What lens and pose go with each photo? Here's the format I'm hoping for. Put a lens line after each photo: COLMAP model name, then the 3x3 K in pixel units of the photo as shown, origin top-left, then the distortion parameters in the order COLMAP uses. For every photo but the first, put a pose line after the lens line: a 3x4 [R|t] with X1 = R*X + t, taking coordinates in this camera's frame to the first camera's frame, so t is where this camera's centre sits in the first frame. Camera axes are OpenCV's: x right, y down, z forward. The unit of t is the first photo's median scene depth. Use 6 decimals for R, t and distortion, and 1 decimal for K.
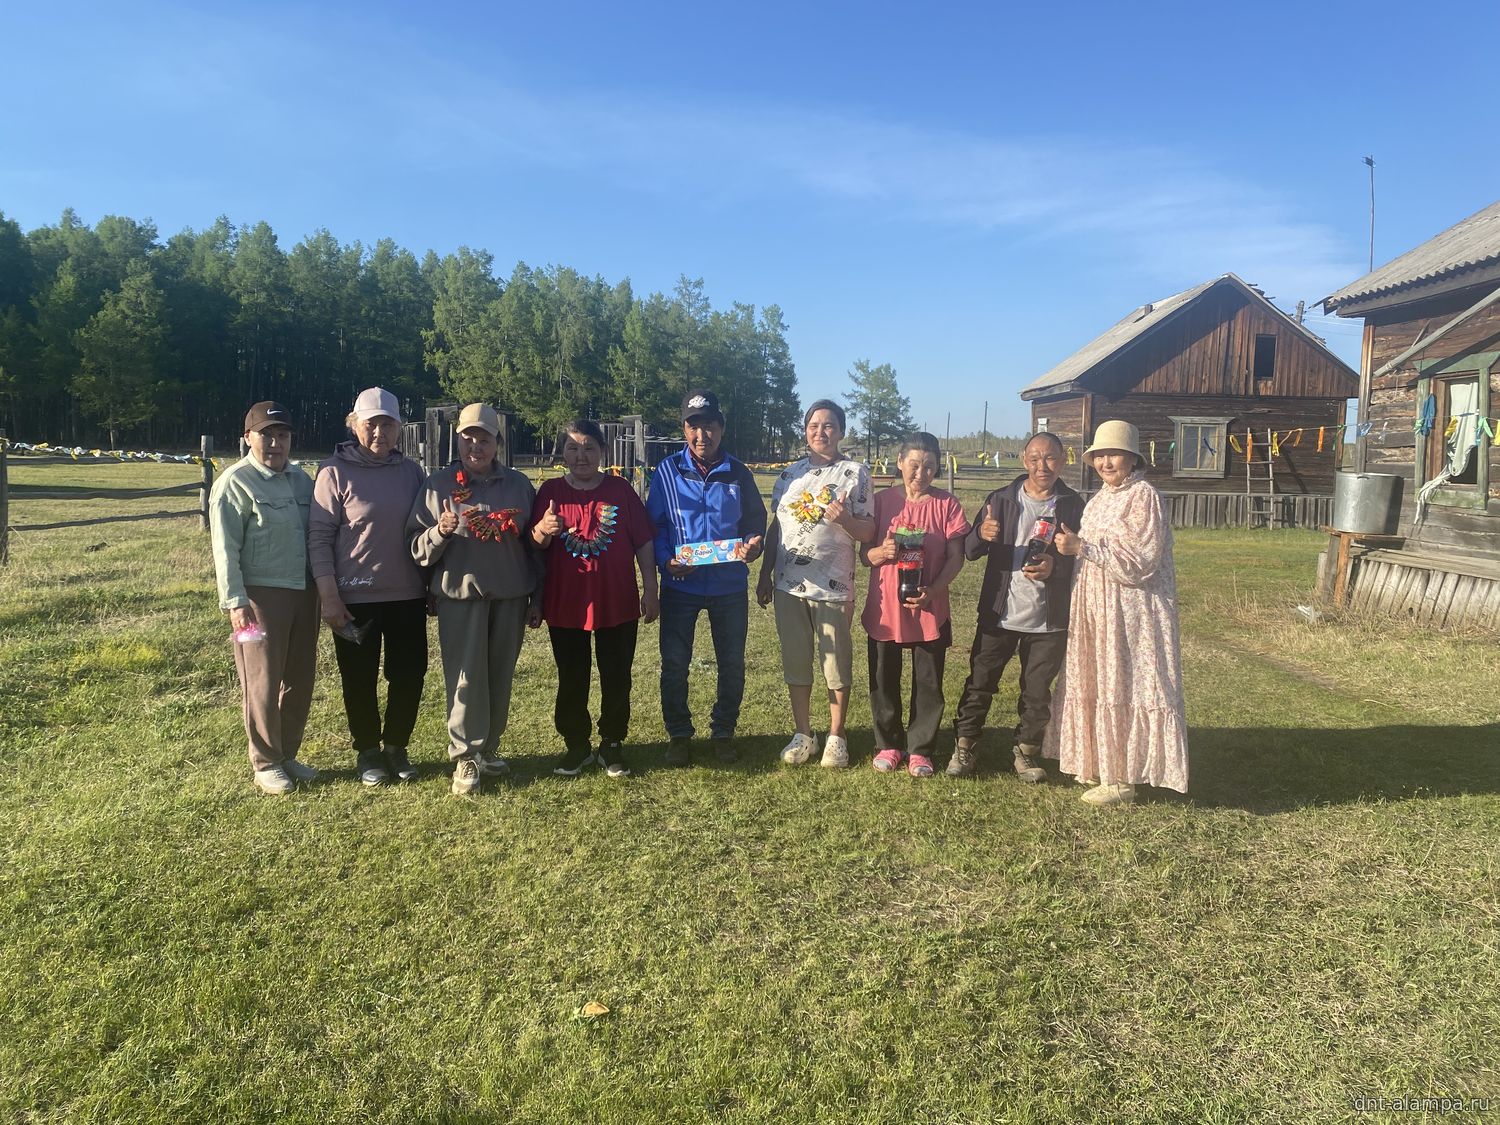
lens RADIAL K [[1151.3, 0, 748.3], [0, 1151.3, 555.9], [0, 0, 1]] dist [0.024431, -0.023053]
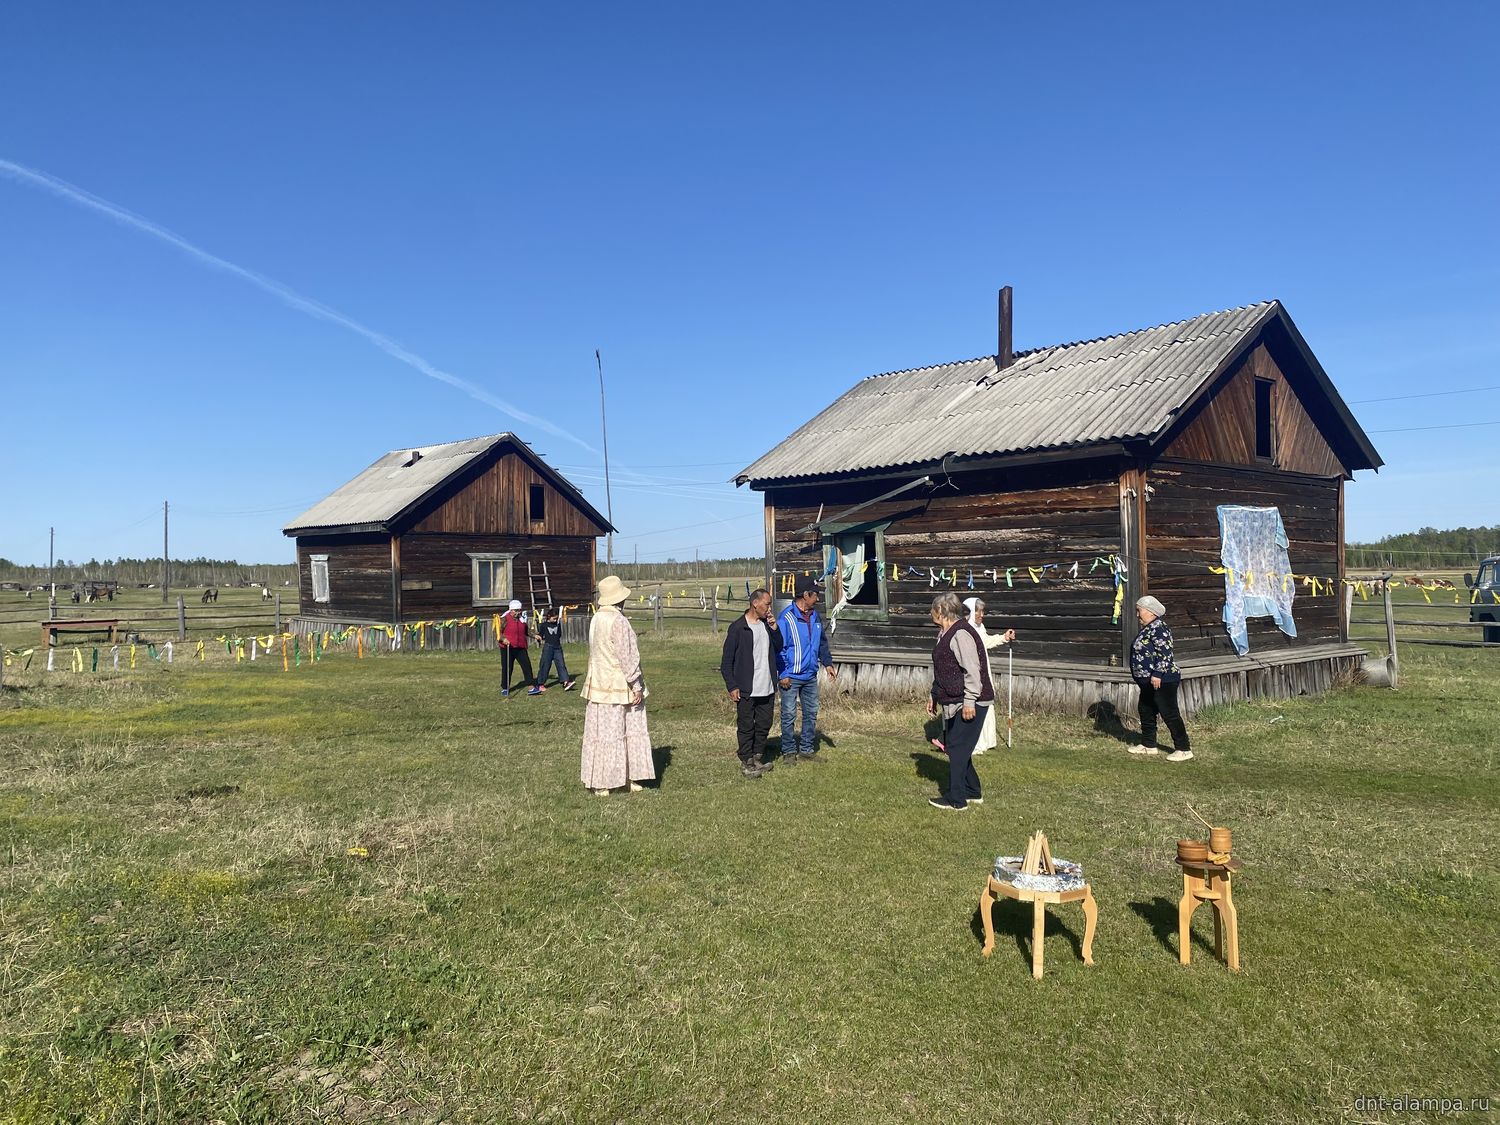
lens RADIAL K [[1151.3, 0, 746.7], [0, 1151.3, 552.8], [0, 0, 1]] dist [0.024431, -0.023053]
pose [[0.704908, -0.017997, 0.709070, -0.500884], [0.093851, 0.993255, -0.068090, -0.038108], [-0.703062, 0.114544, 0.701843, 0.033640]]
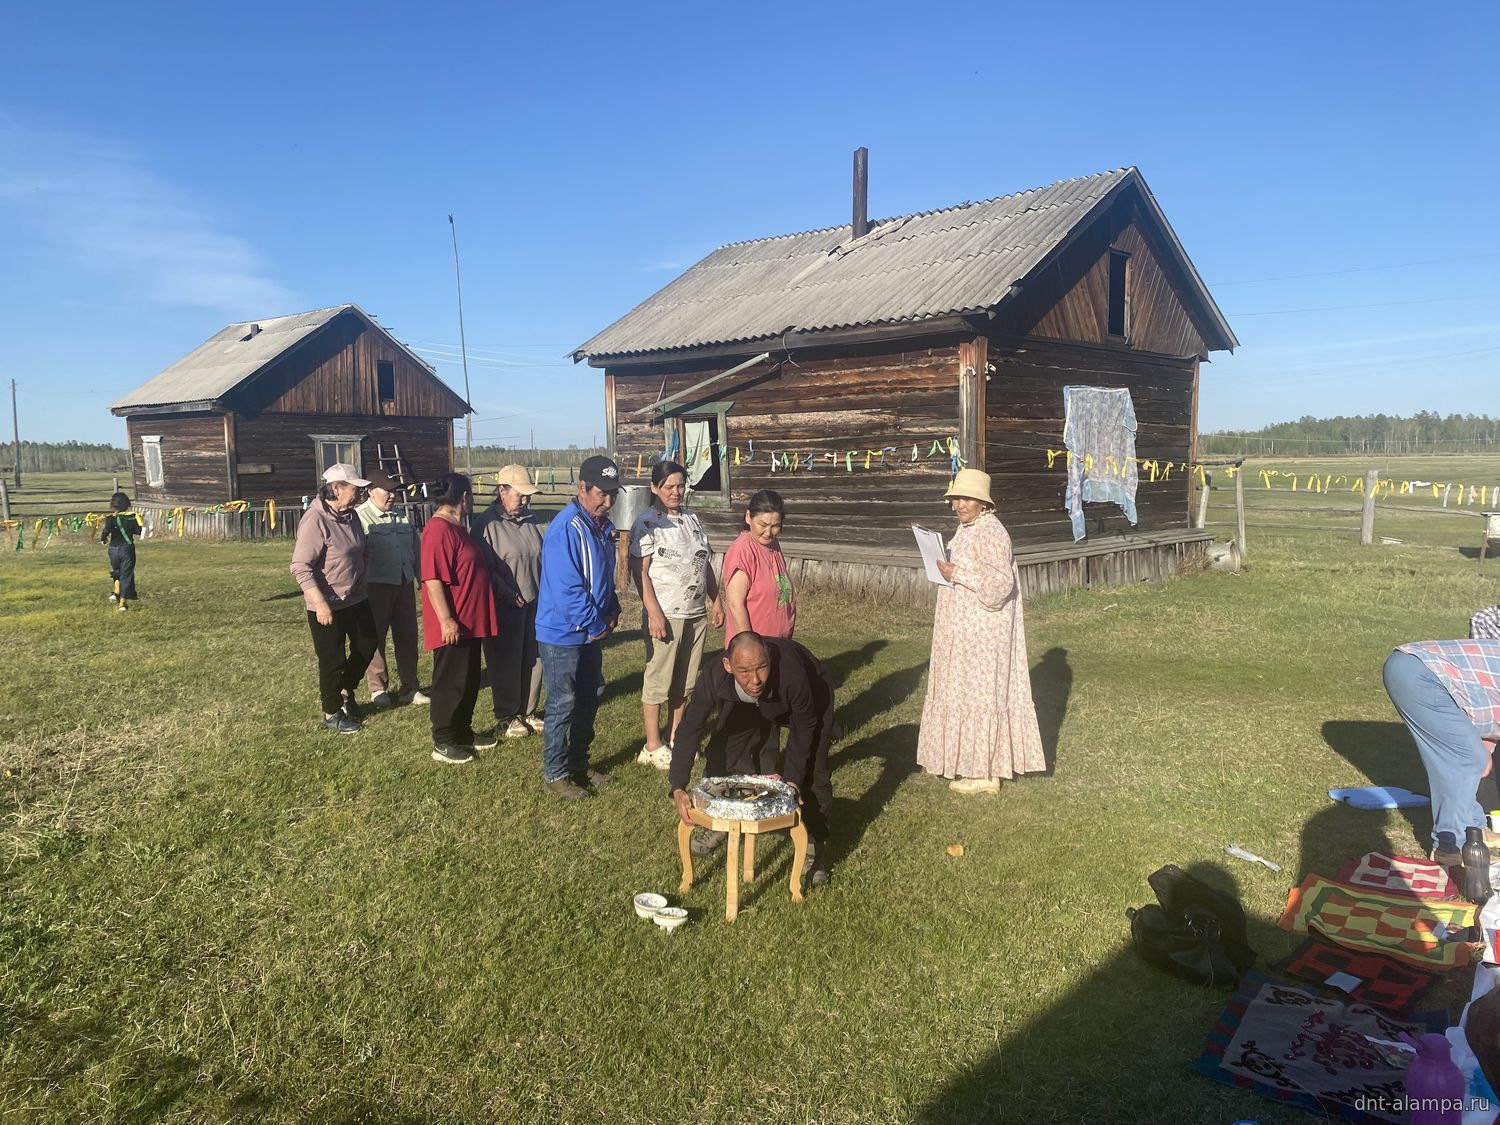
lens RADIAL K [[1151.3, 0, 746.8], [0, 1151.3, 567.2], [0, 0, 1]] dist [0.024431, -0.023053]
pose [[0.644015, -0.099864, 0.758467, -0.397642], [0.095021, 0.994208, 0.050221, -0.031180], [-0.759089, 0.039727, 0.649773, 0.027595]]
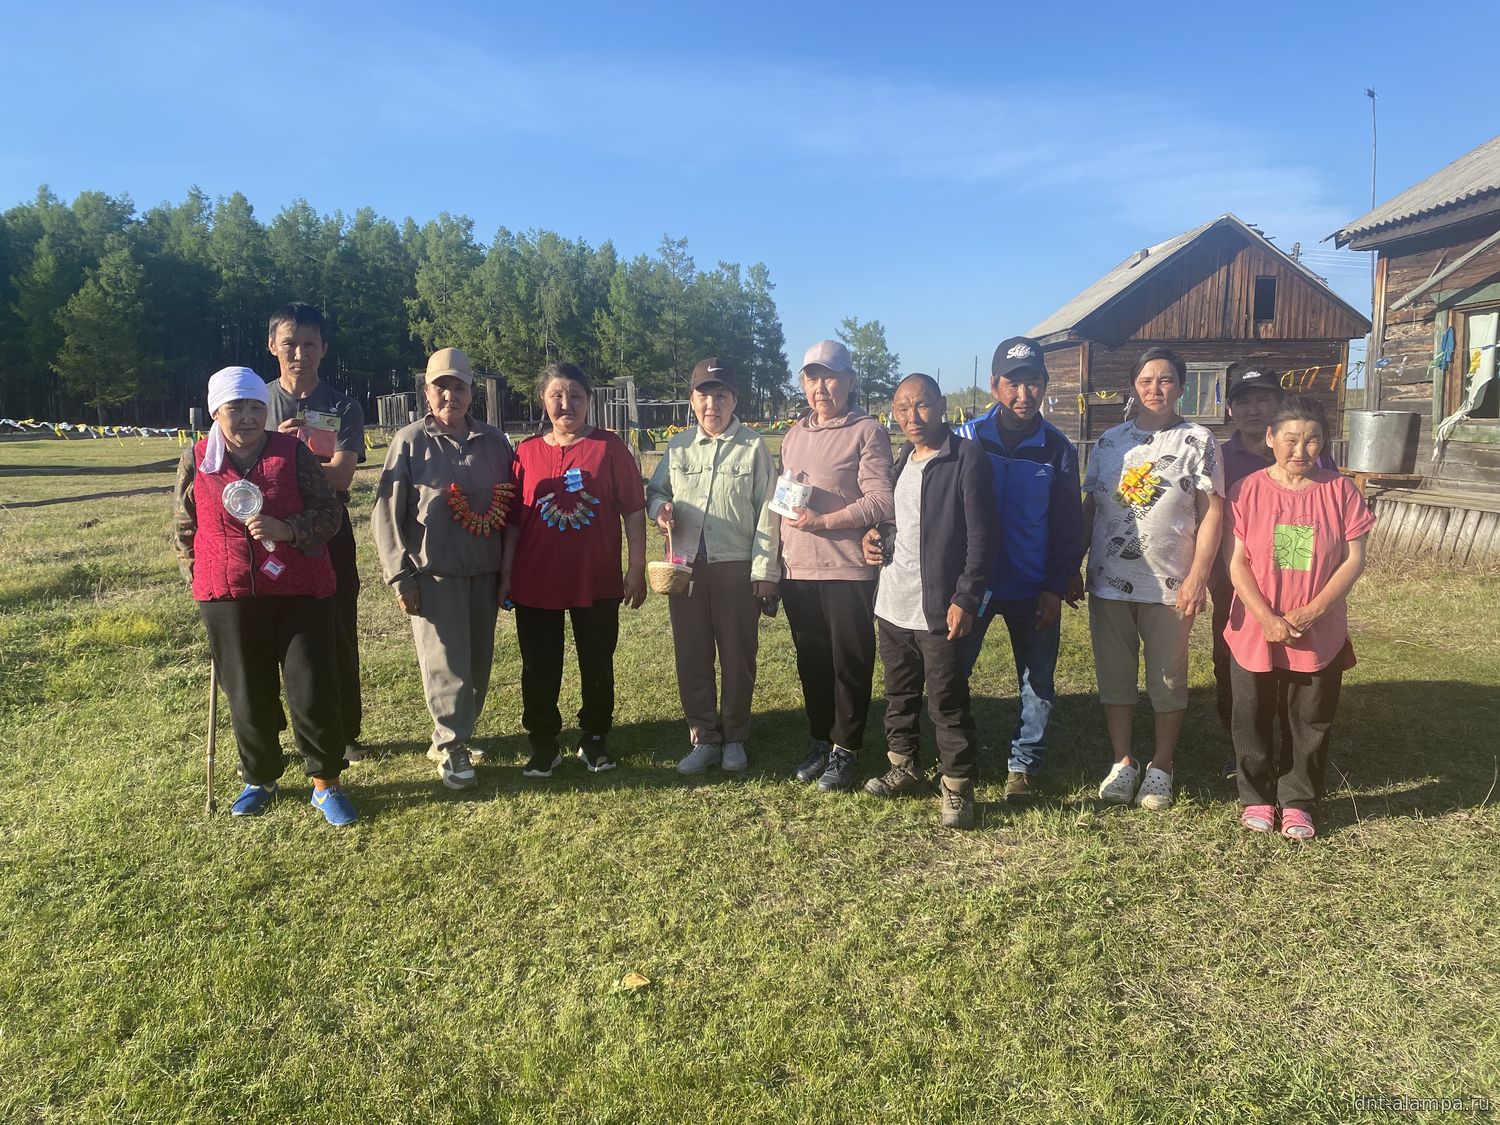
lens RADIAL K [[1151.3, 0, 732.2], [0, 1151.3, 565.1], [0, 0, 1]] dist [0.024431, -0.023053]
pose [[0.999597, -0.027516, -0.006956, -0.009136], [0.027770, 0.998831, 0.039574, 0.004228], [0.005859, -0.039752, 0.999192, 0.016992]]
